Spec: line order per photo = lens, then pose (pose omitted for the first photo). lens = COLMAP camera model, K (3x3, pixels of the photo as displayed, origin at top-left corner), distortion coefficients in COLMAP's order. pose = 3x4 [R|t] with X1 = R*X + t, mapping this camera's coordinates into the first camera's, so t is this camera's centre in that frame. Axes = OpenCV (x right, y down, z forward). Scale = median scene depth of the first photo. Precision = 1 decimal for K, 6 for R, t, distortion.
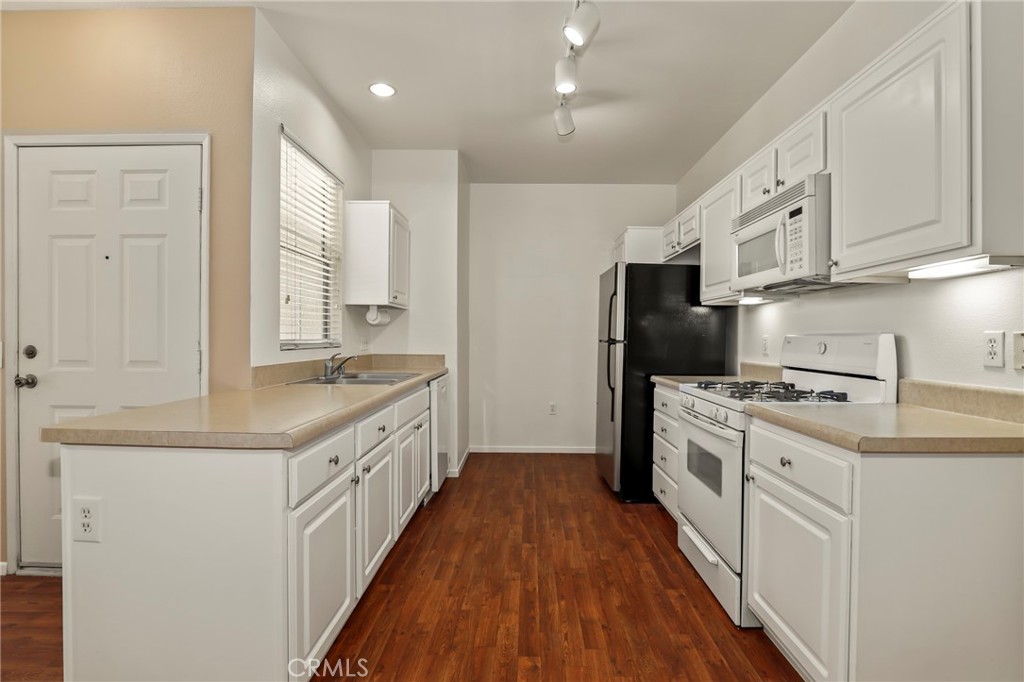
lens RADIAL K [[503.5, 0, 509.7], [0, 503.5, 341.0], [0, 0, 1]] dist [0.001155, 0.000598]
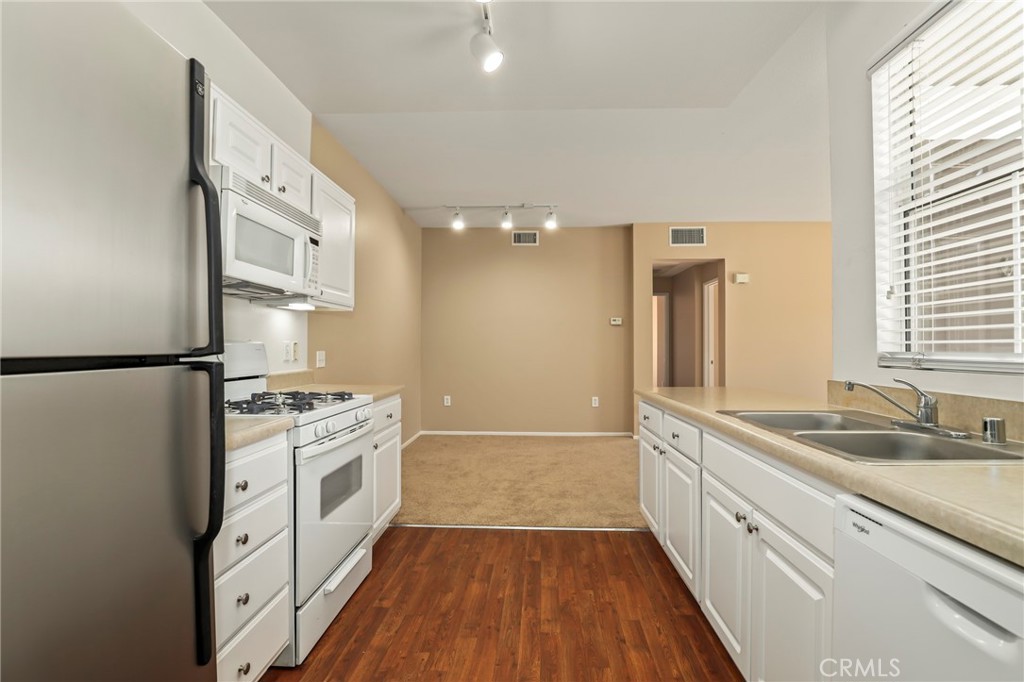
lens RADIAL K [[477.0, 0, 513.0], [0, 477.0, 343.9], [0, 0, 1]] dist [-0.015175, -0.000235]
pose [[-0.999774, -0.008240, 0.019578, 0.060515], [-0.008212, 0.999965, 0.001547, -0.013058], [-0.019590, 0.001386, -0.999807, 1.910592]]
